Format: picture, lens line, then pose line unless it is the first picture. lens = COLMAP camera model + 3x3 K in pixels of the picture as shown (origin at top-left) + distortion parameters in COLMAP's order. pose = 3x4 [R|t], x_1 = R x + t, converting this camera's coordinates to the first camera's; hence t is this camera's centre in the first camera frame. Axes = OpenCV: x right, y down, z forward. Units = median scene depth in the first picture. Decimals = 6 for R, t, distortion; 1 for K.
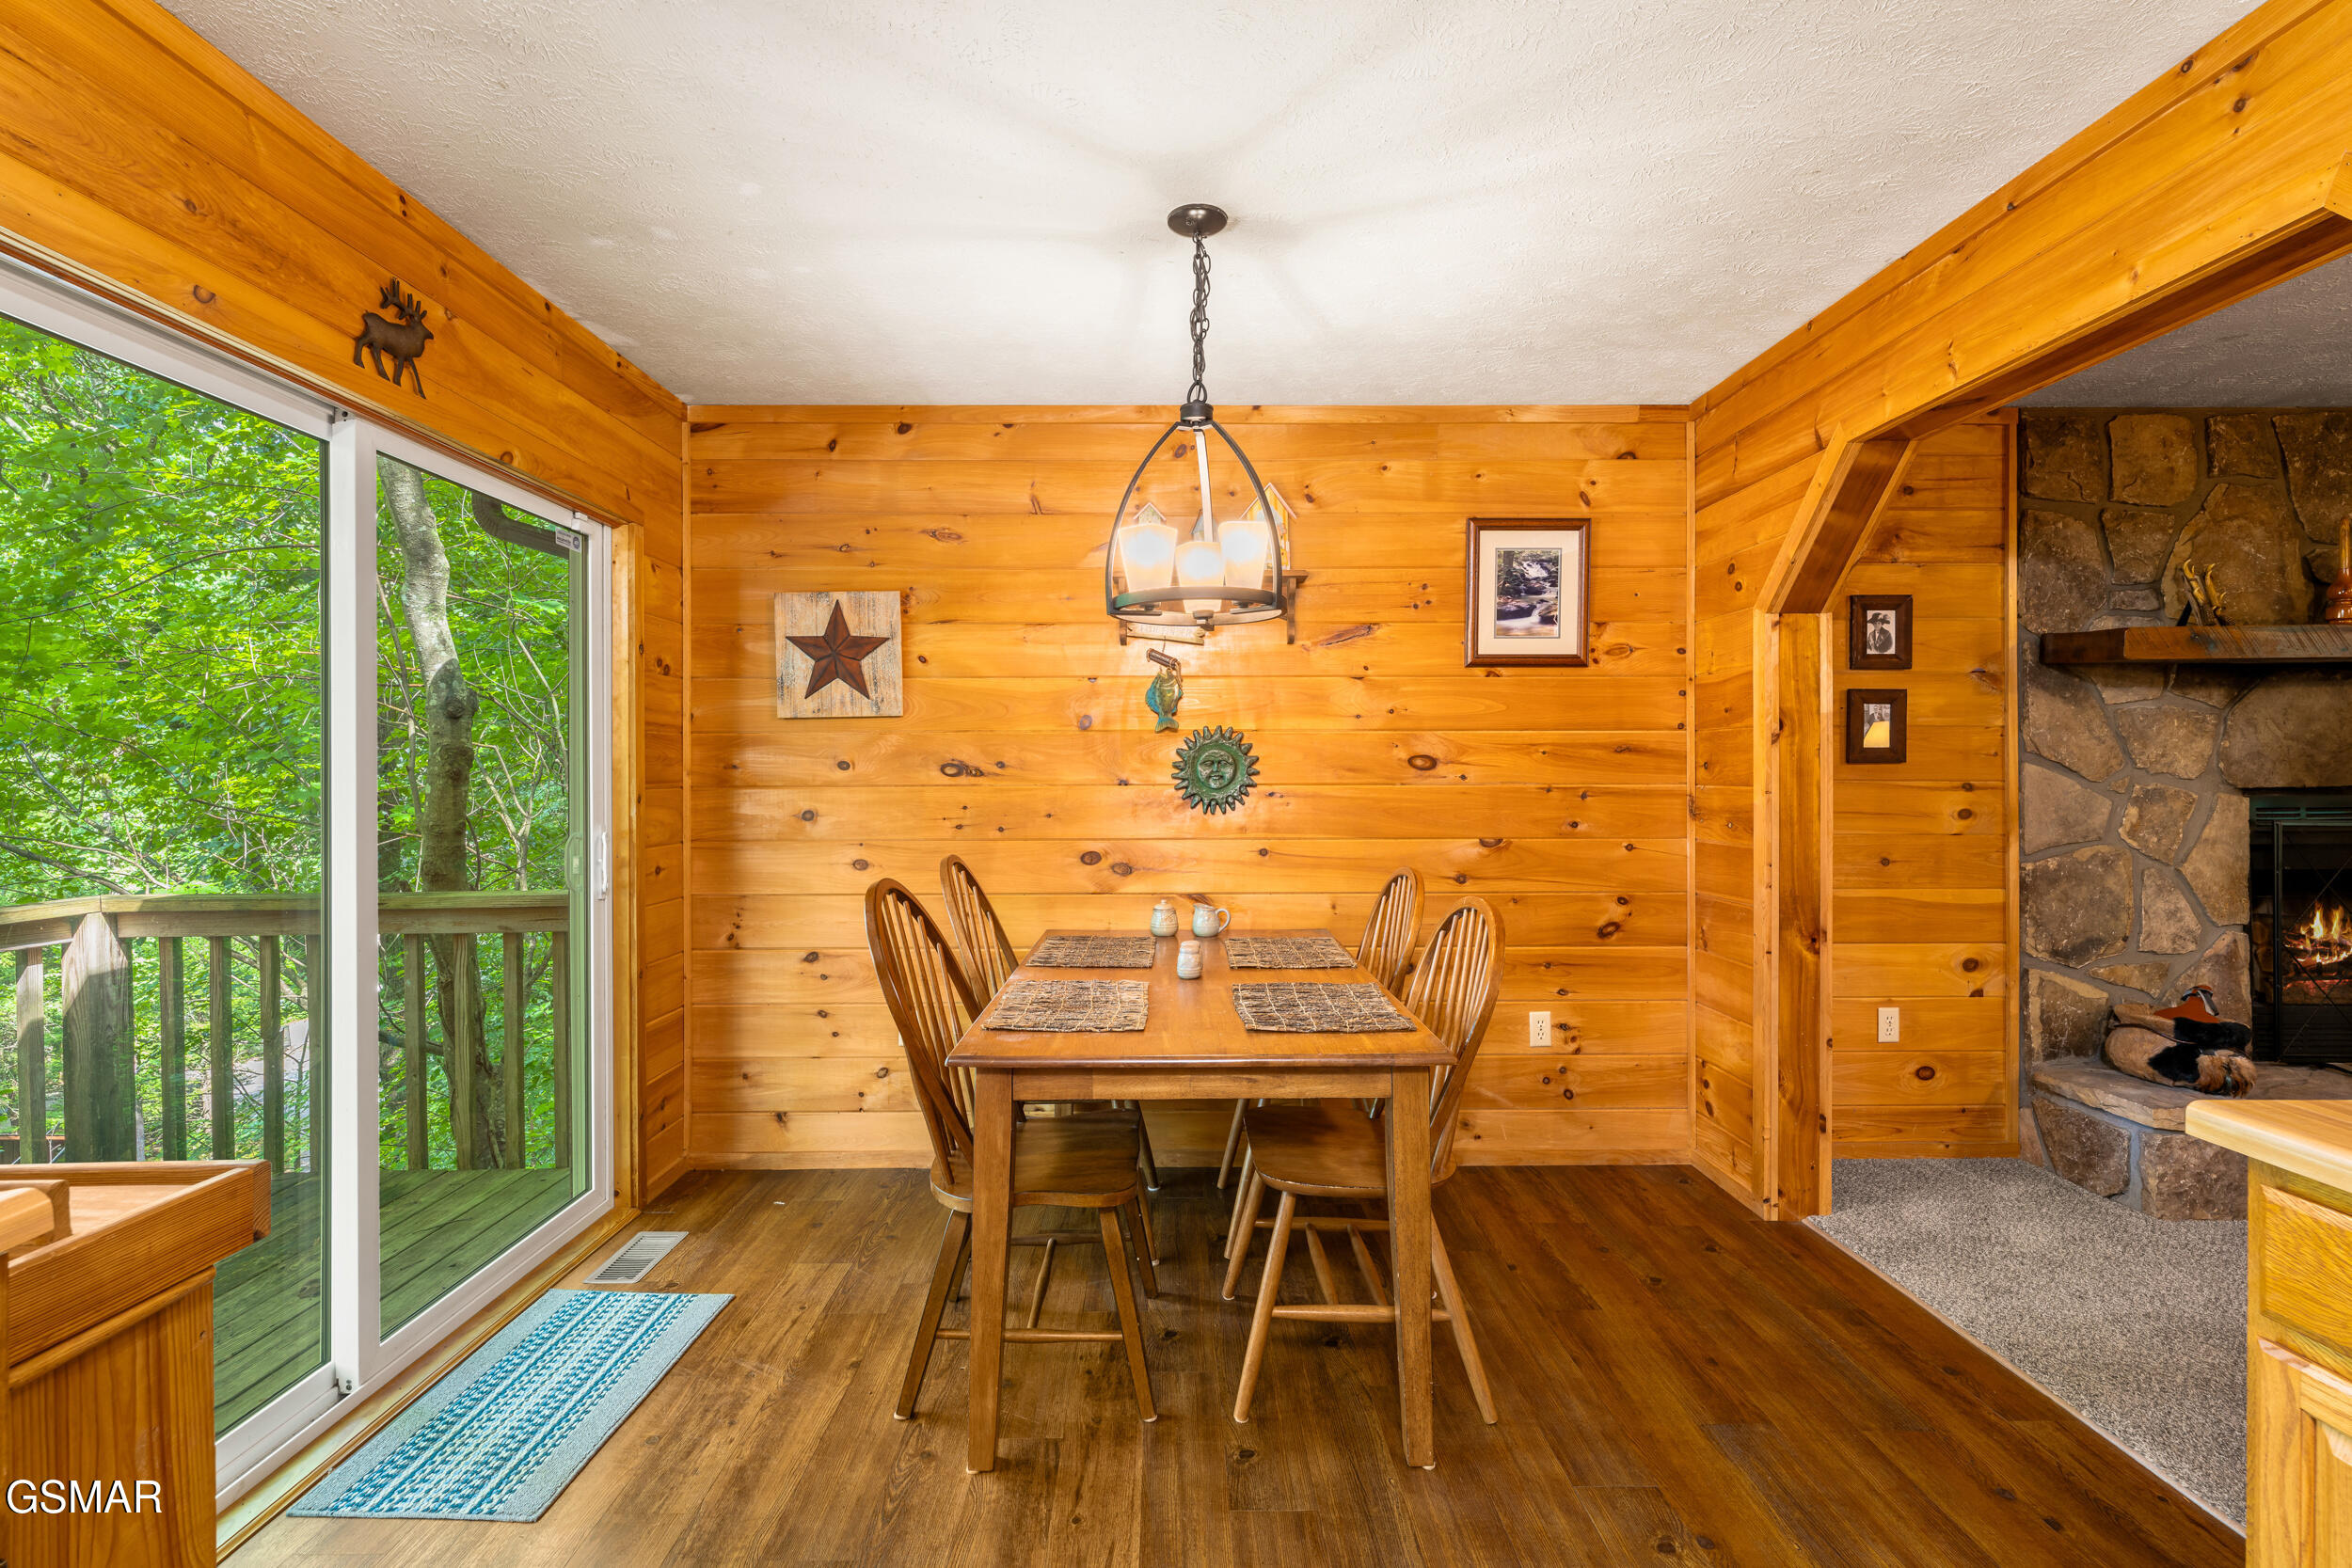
lens RADIAL K [[1055.6, 0, 1174.1], [0, 1055.6, 774.5], [0, 0, 1]] dist [-0.001146, -0.000415]
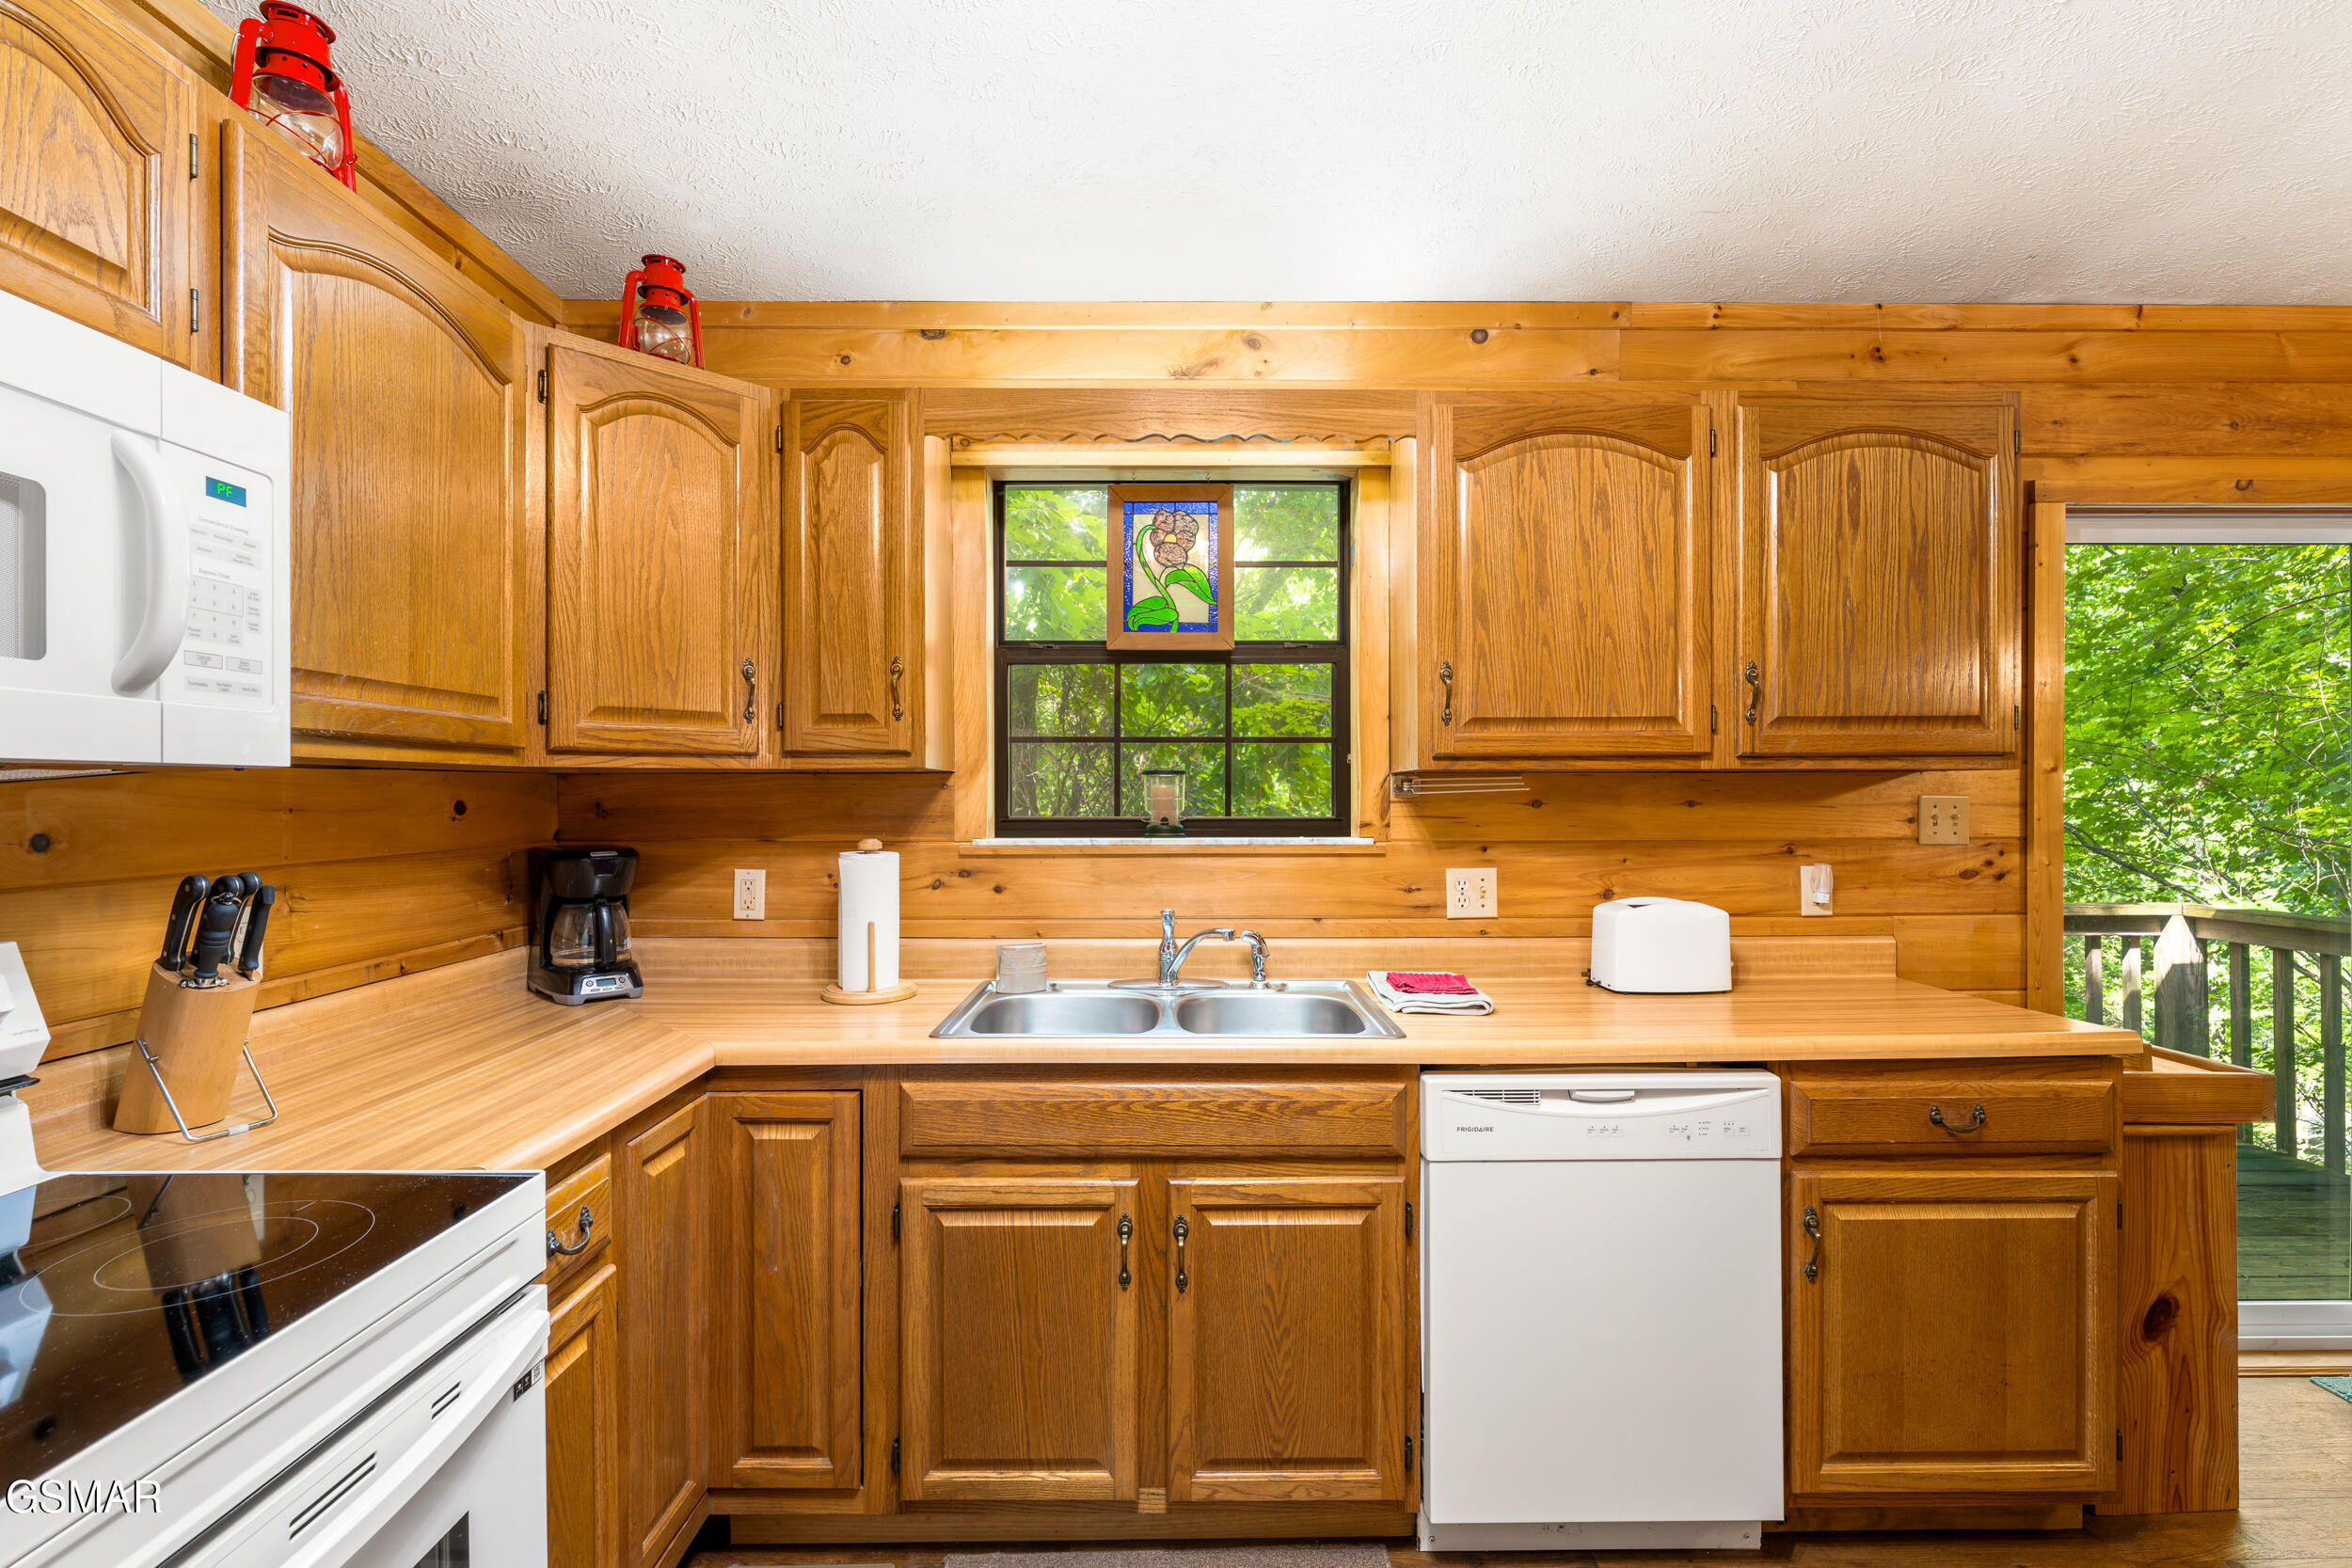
lens RADIAL K [[1041.5, 0, 1178.9], [0, 1041.5, 795.6], [0, 0, 1]] dist [-0.001420, -0.000117]
pose [[0.003459, 0.001383, -0.999993, 0.169485], [0.000517, 0.999999, 0.001385, -0.012109], [0.999994, -0.000522, 0.003458, -0.157145]]
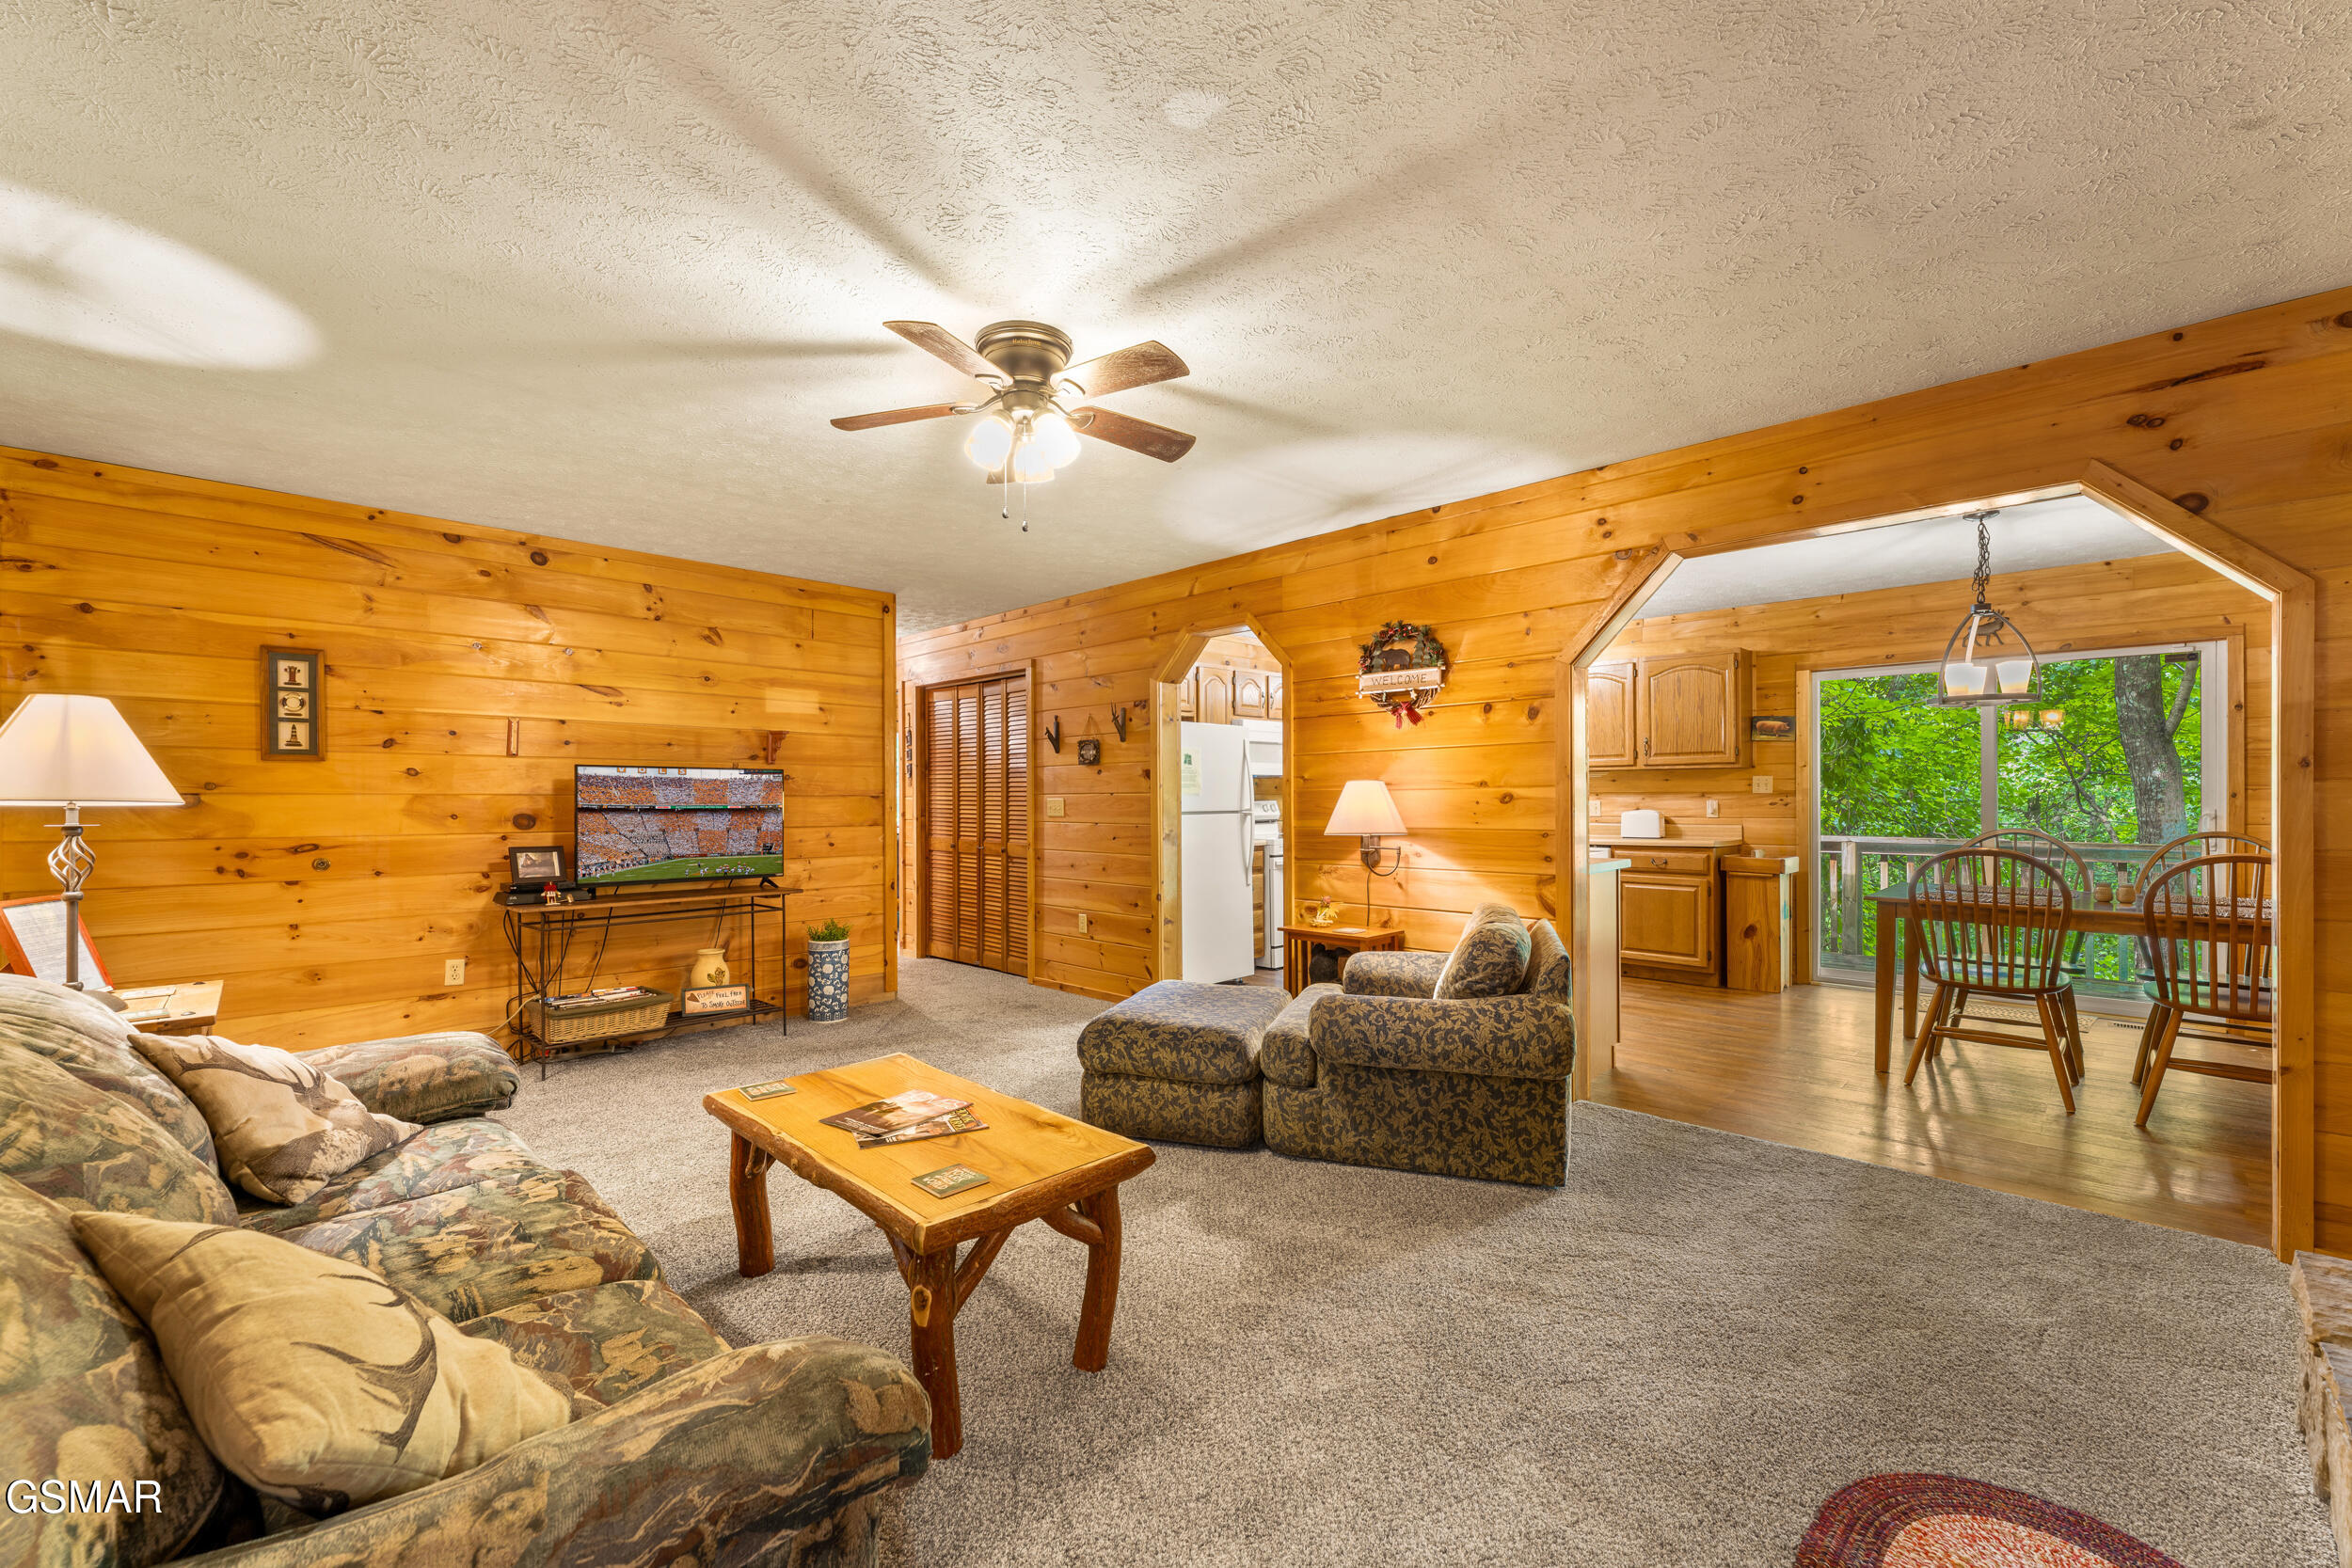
lens RADIAL K [[960.7, 0, 1173.2], [0, 960.7, 791.4], [0, 0, 1]] dist [0.011489, 0.000008]
pose [[-0.713763, 0.002112, -0.700384, 1.152297], [0.002349, 0.999997, 0.000622, 0.006484], [0.700383, -0.001201, -0.713766, 0.576978]]
